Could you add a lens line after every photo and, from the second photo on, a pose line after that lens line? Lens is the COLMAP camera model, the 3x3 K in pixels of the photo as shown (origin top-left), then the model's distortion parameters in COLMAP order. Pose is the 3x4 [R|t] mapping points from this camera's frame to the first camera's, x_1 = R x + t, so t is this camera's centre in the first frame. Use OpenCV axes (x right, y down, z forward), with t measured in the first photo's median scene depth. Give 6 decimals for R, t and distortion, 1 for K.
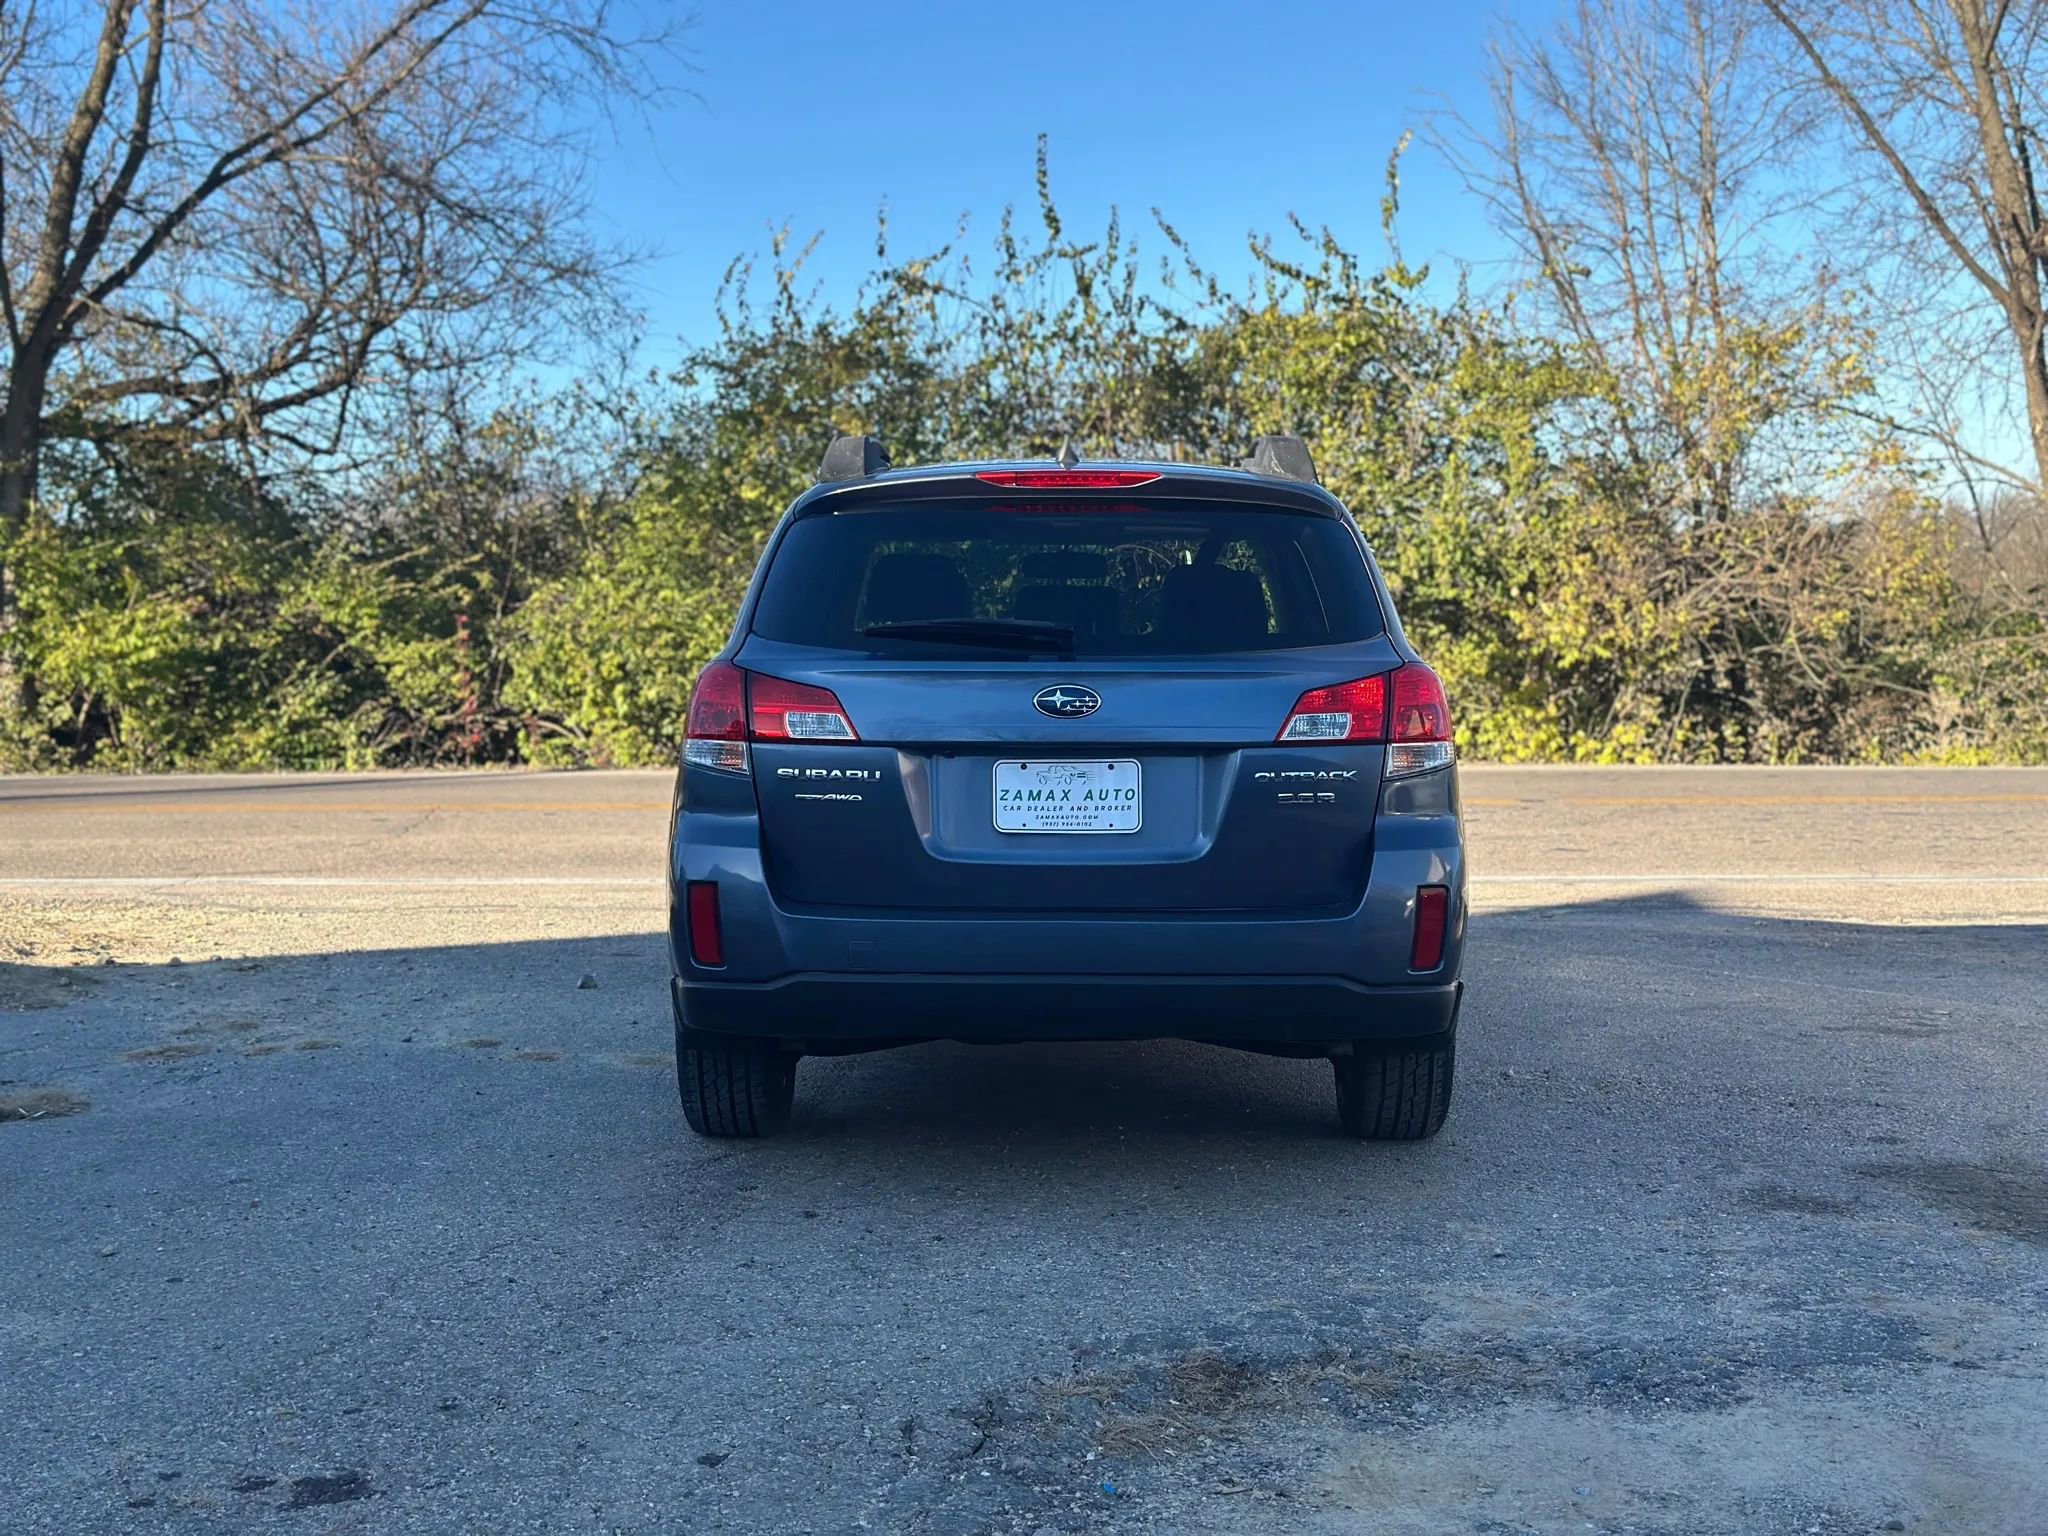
lens RADIAL K [[2814.8, 0, 1039.2], [0, 2814.8, 768.7], [0, 0, 1]] dist [0.196249, -0.411275]
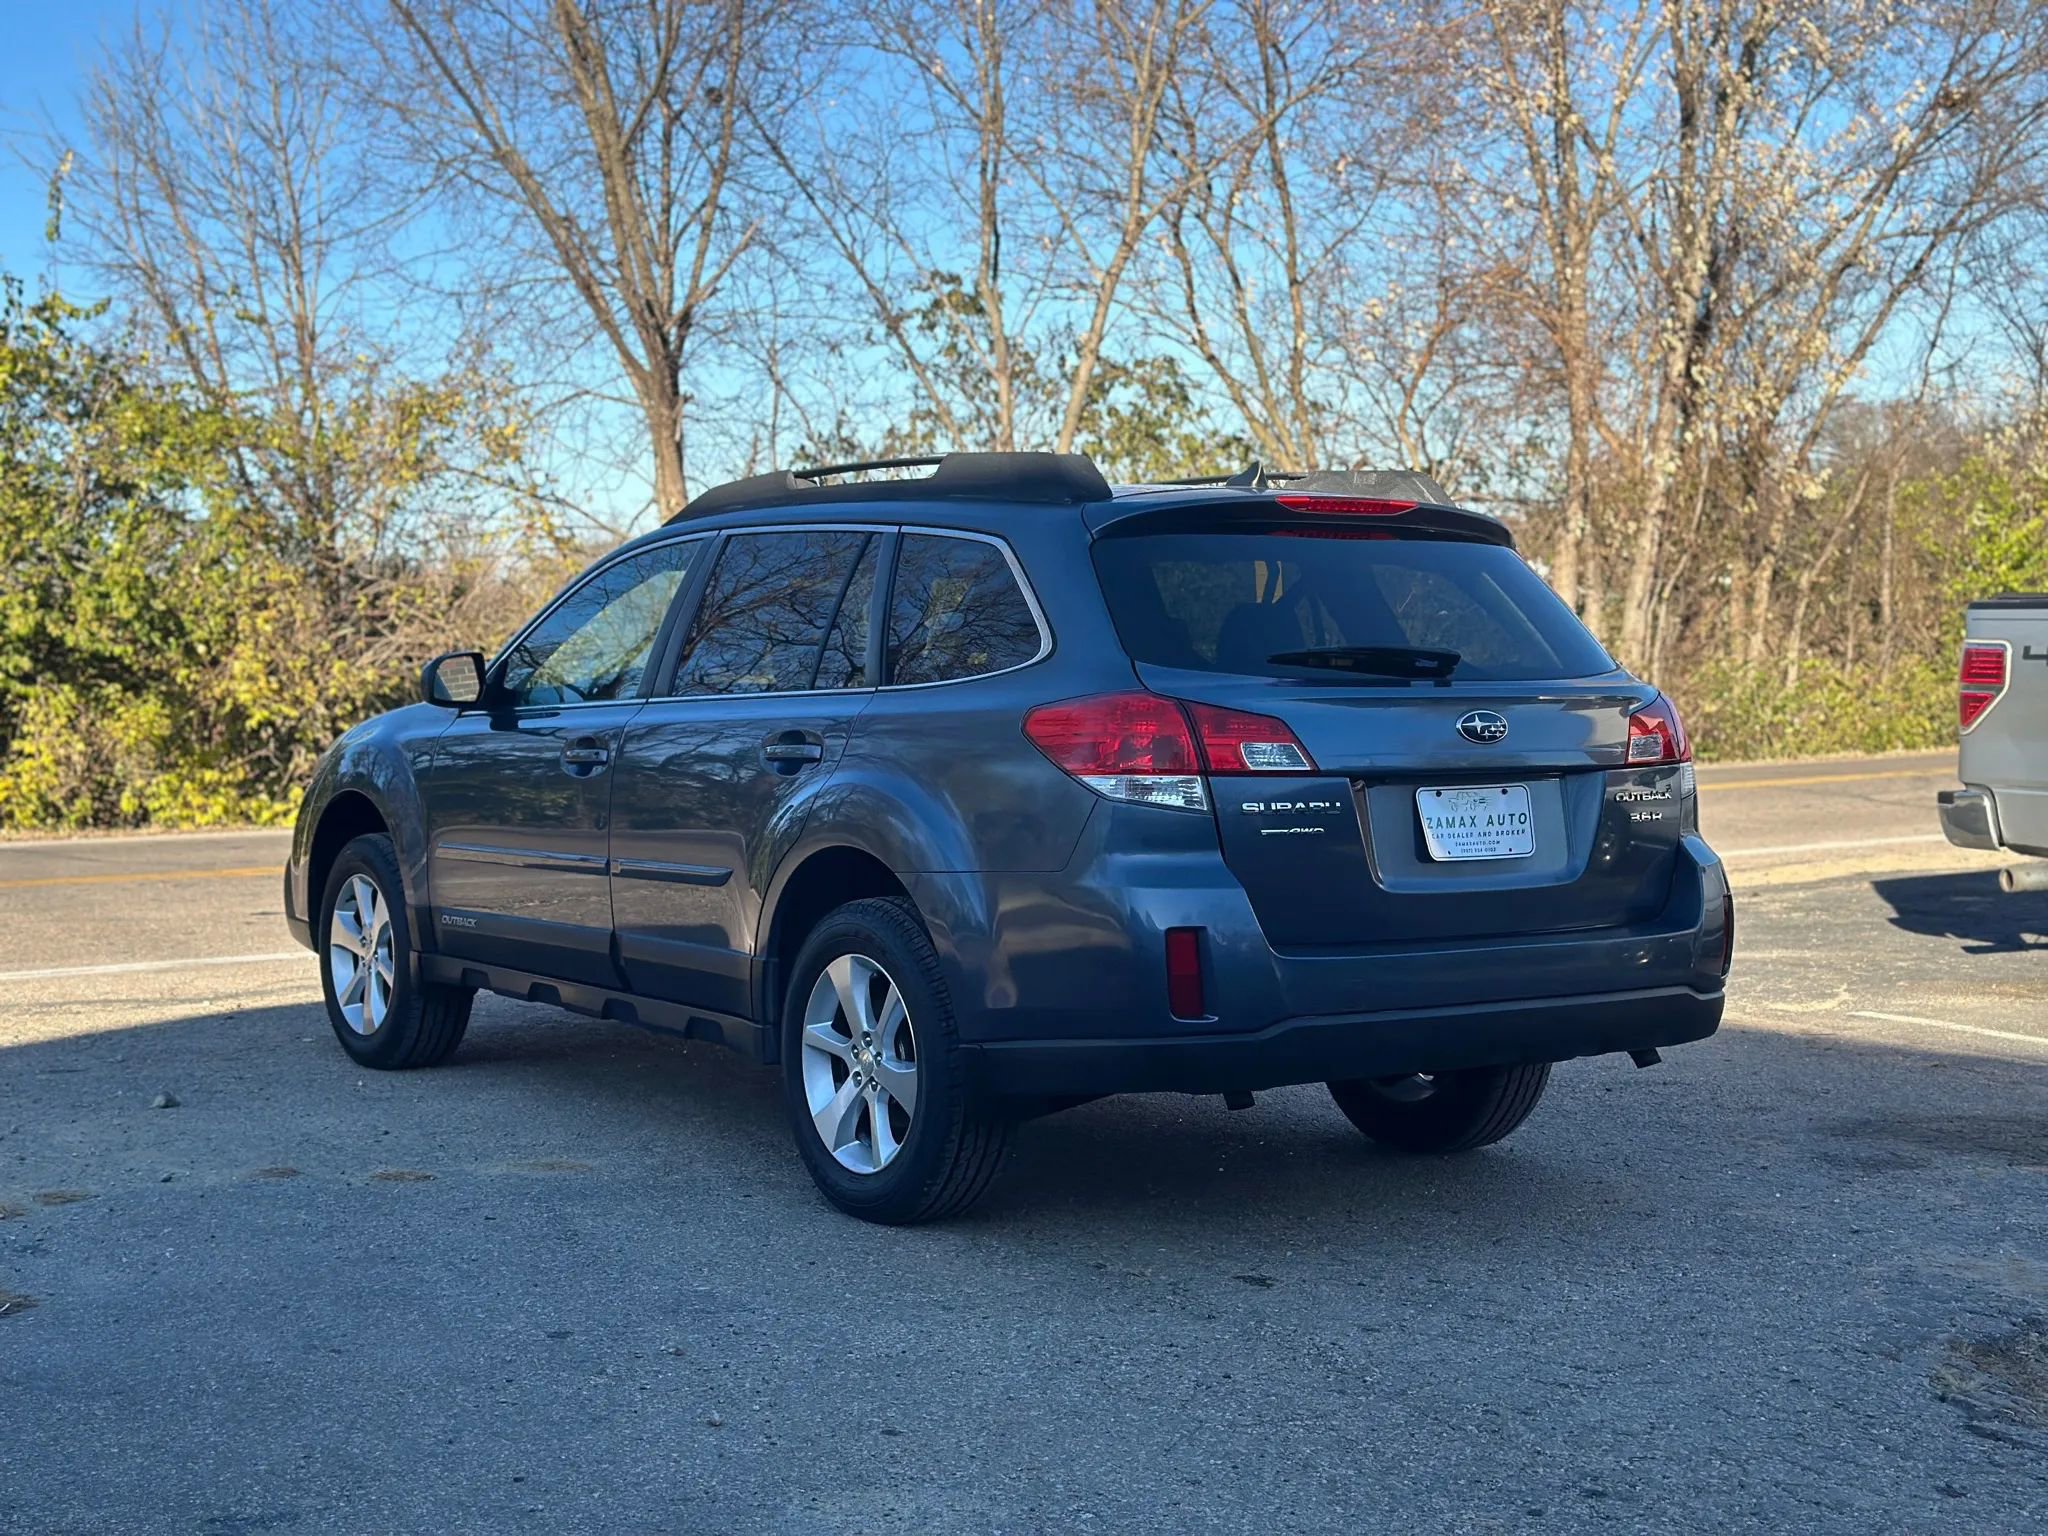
lens RADIAL K [[2814.1, 0, 1038.0], [0, 2814.1, 755.1], [0, 0, 1]] dist [0.176459, -0.320507]
pose [[0.812694, -0.018834, 0.582386, -0.157784], [0.035549, 0.999218, -0.017292, -0.000492], [-0.581605, 0.034756, 0.812728, 0.063077]]
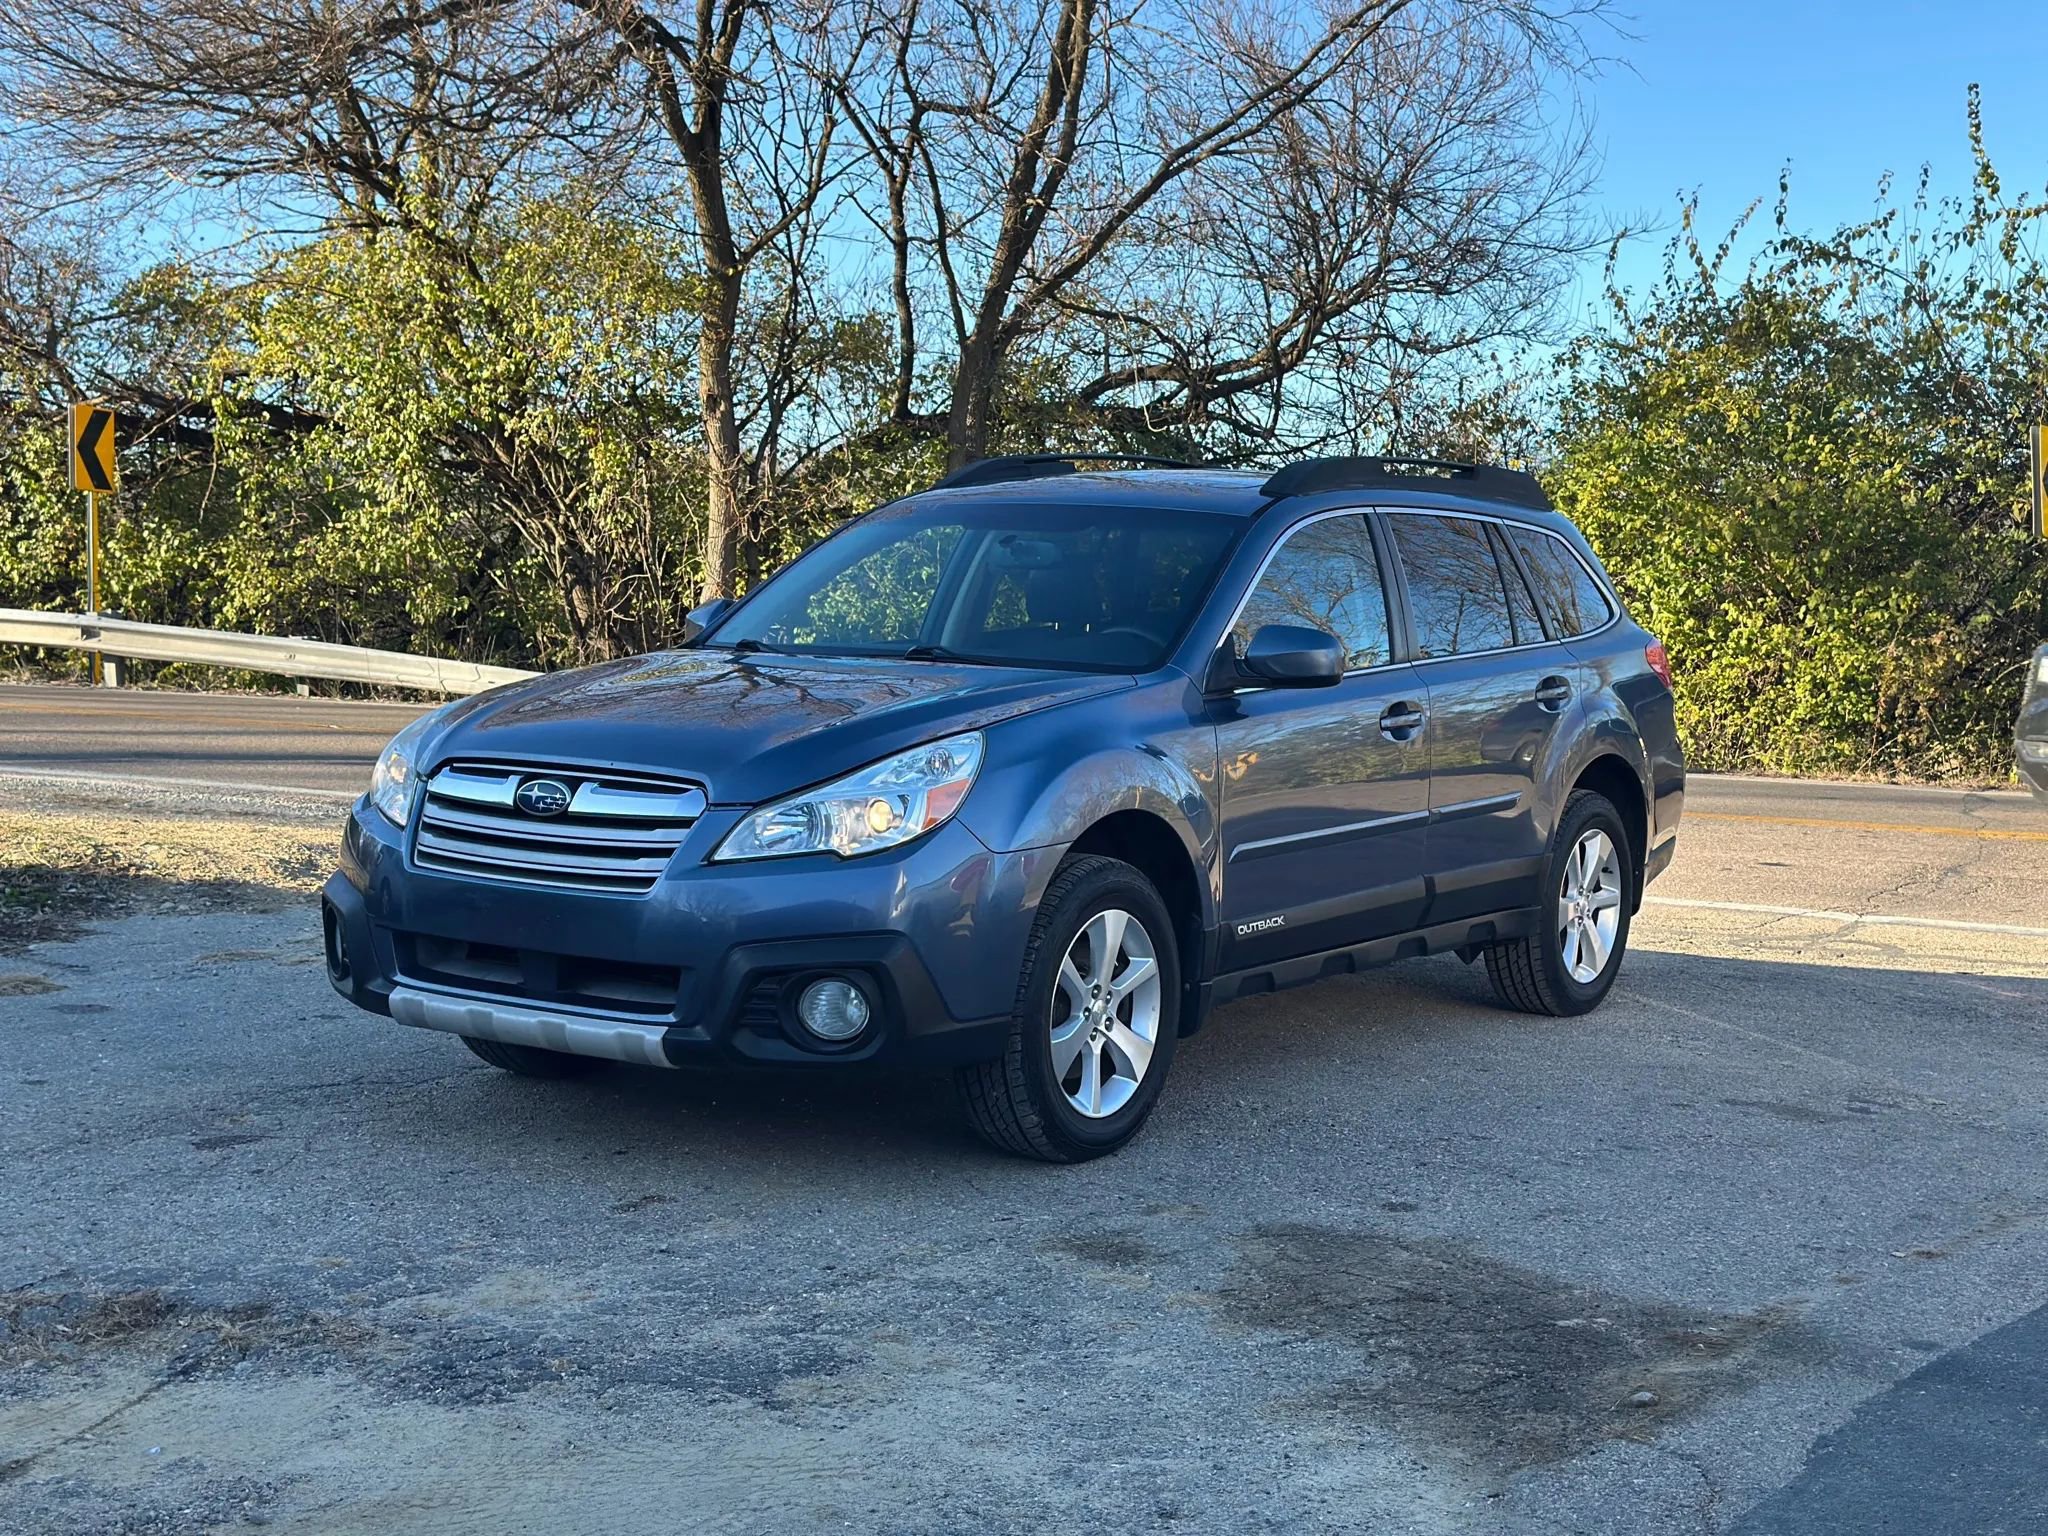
lens RADIAL K [[2856.0, 0, 1024.0], [0, 2856.0, 768.0], [0, 0, 1]] dist [0.194086, -0.396999]
pose [[0.892426, 0.060841, -0.447073, 0.155212], [-0.058859, 0.998098, 0.018336, -0.004876], [0.447338, 0.009951, 0.894309, 0.034504]]
